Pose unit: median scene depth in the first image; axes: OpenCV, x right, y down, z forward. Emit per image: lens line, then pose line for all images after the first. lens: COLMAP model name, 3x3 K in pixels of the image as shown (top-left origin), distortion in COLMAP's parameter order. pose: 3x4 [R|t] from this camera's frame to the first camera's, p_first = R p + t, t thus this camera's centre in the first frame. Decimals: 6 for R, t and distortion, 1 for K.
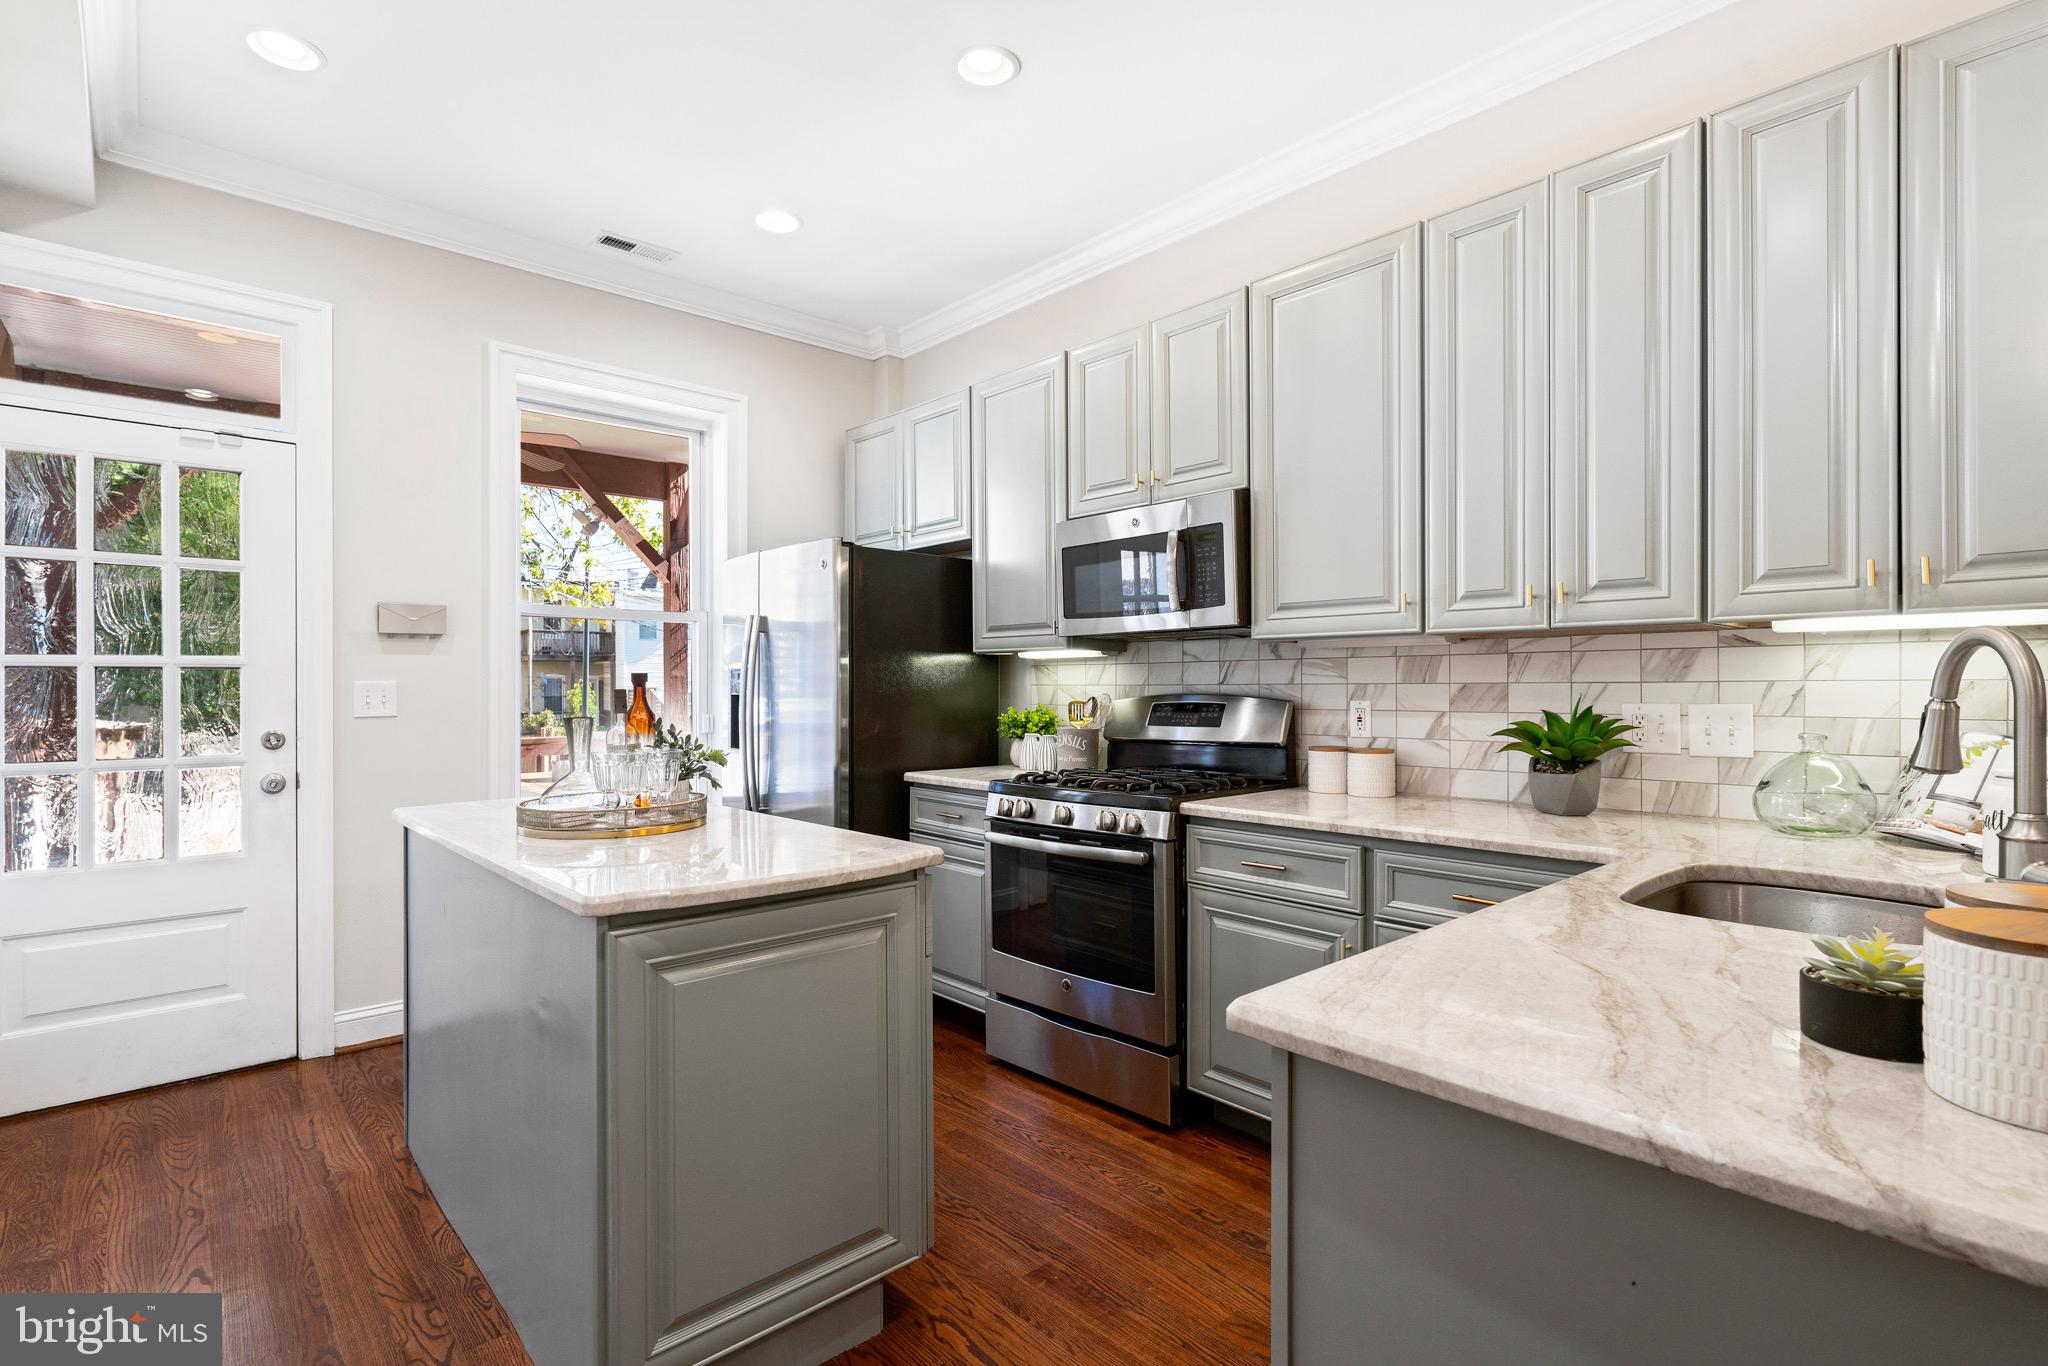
lens RADIAL K [[965.9, 0, 1026.7], [0, 965.9, 684.8], [0, 0, 1]] dist [-0.000556, -0.000077]
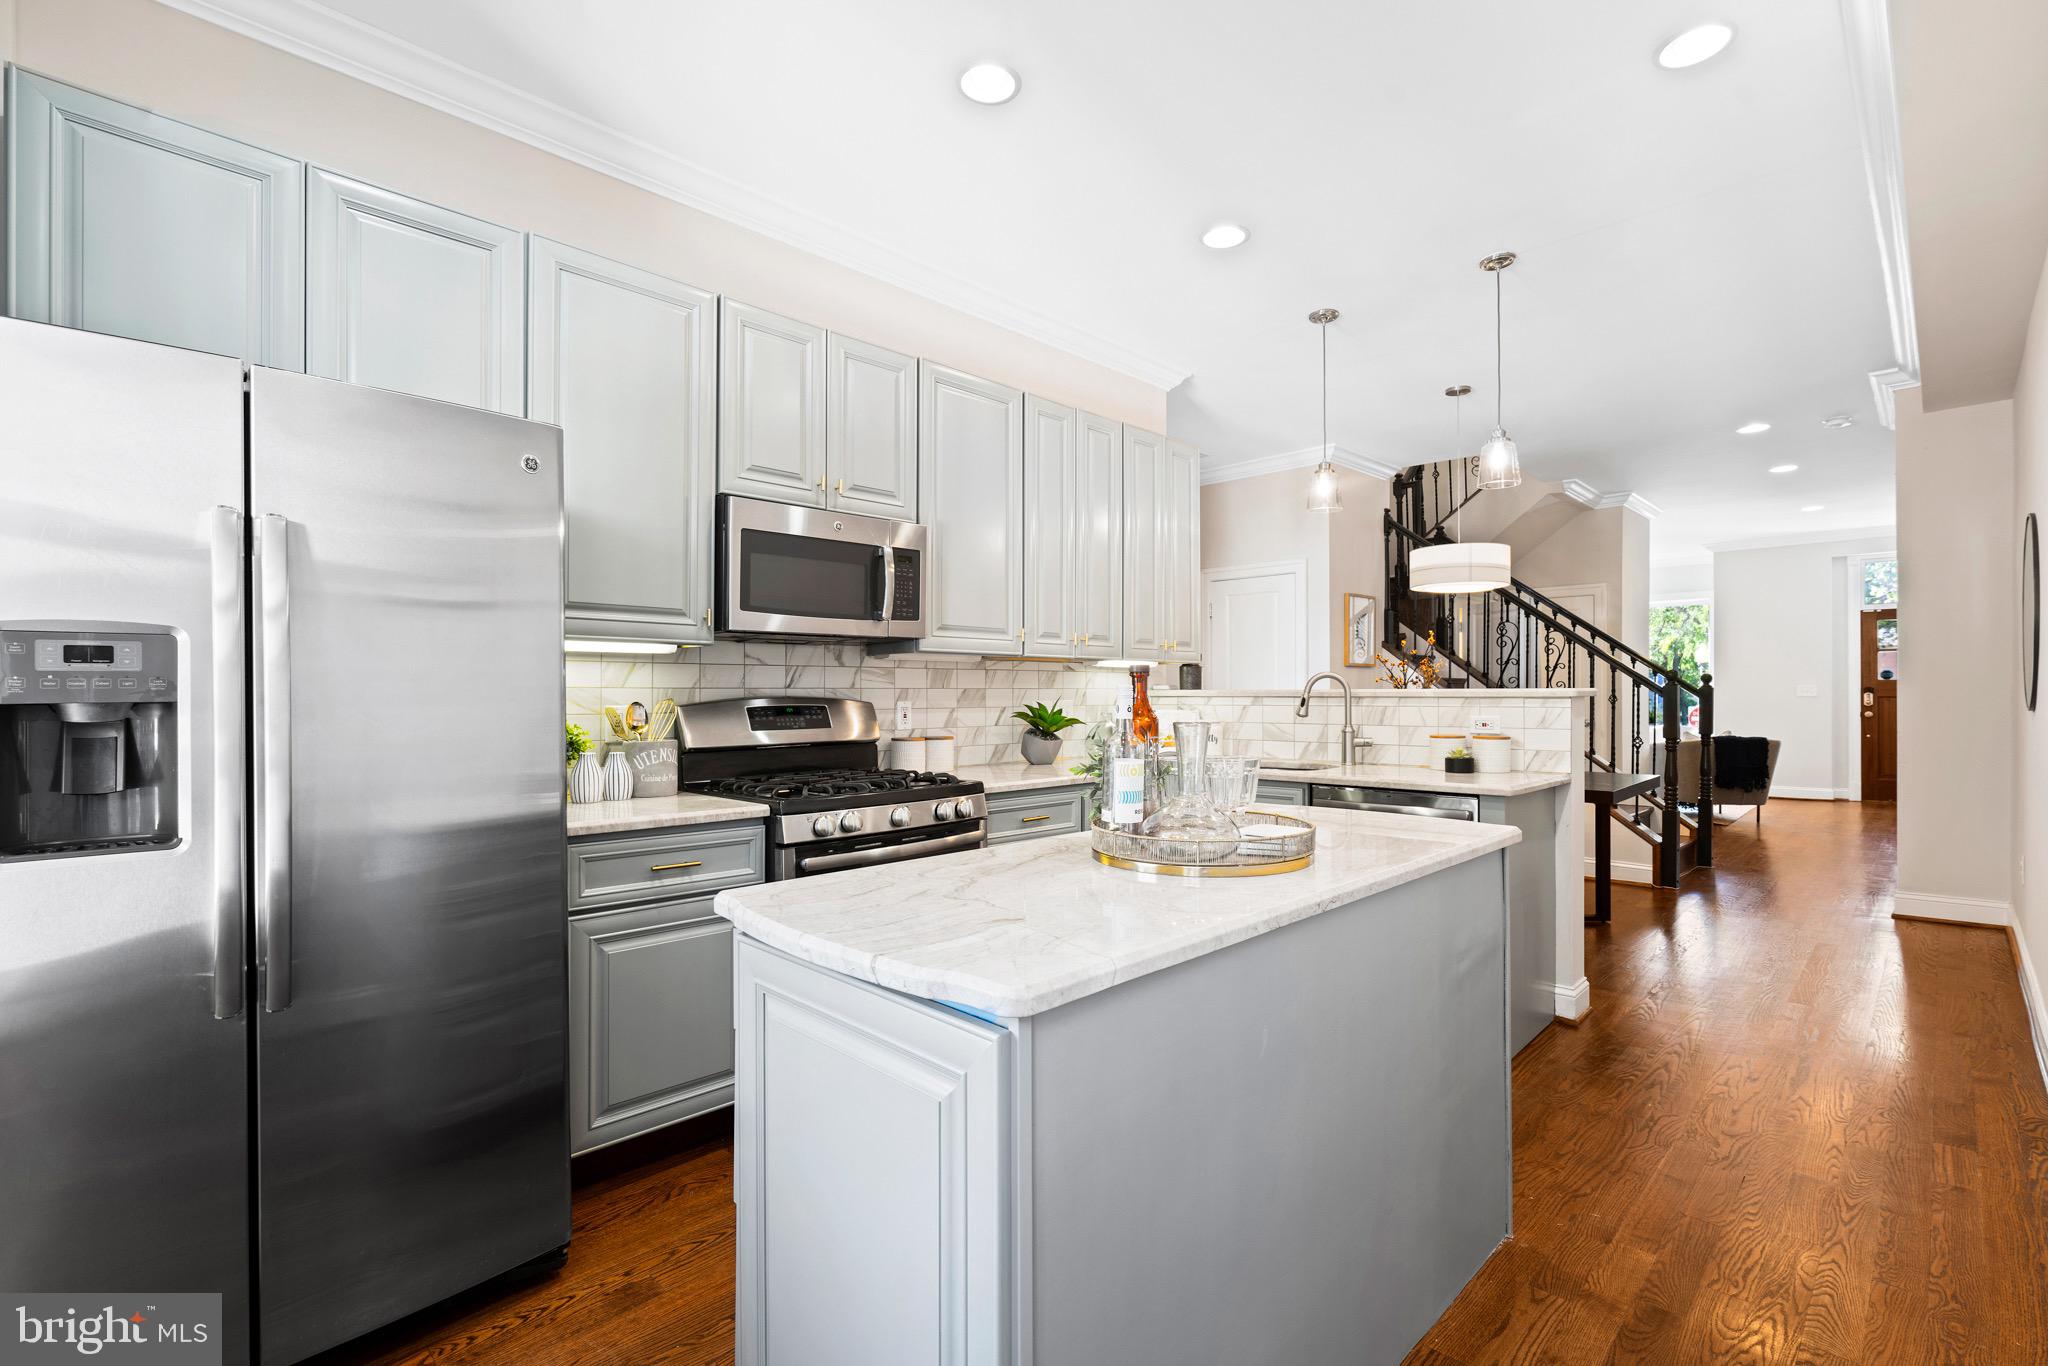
lens RADIAL K [[922.7, 0, 1021.4], [0, 922.7, 688.0], [0, 0, 1]] dist [-0.001601, 0.000418]
pose [[-0.031687, 0.007837, 0.999467, -0.893701], [0.000383, 0.999969, -0.007829, 0.008249], [-0.999498, 0.000135, -0.031689, 0.879831]]
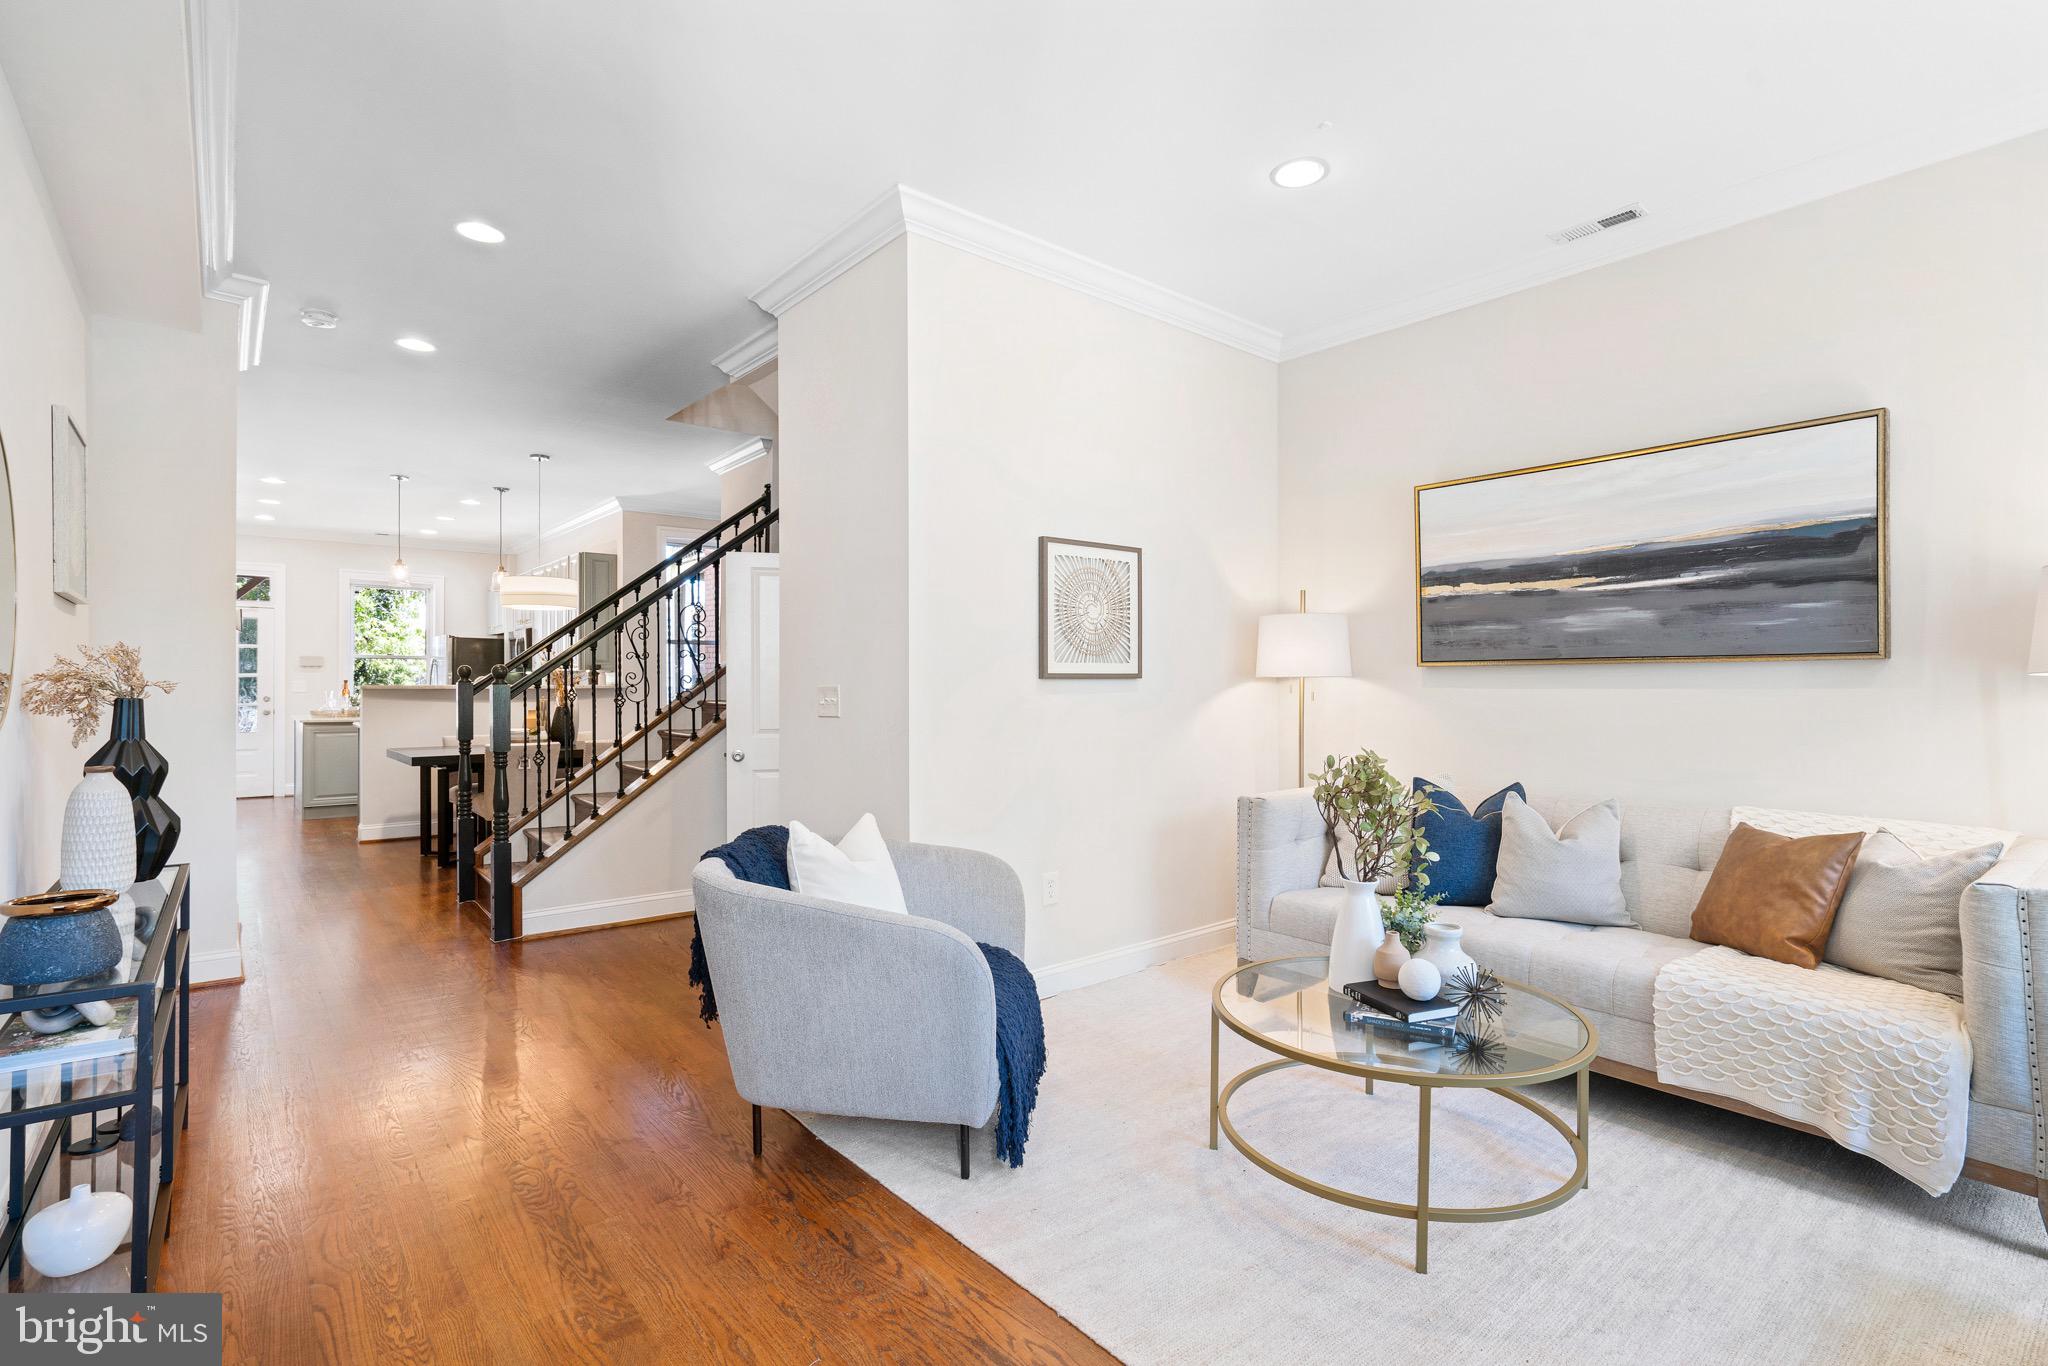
lens RADIAL K [[965.9, 0, 1026.7], [0, 965.9, 684.8], [0, 0, 1]] dist [-0.000556, -0.000077]
pose [[0.998631, 0.010233, -0.051305, 2.006261], [-0.010400, 0.999941, -0.002990, -0.008597], [0.051272, 0.003519, 0.998679, -2.188102]]
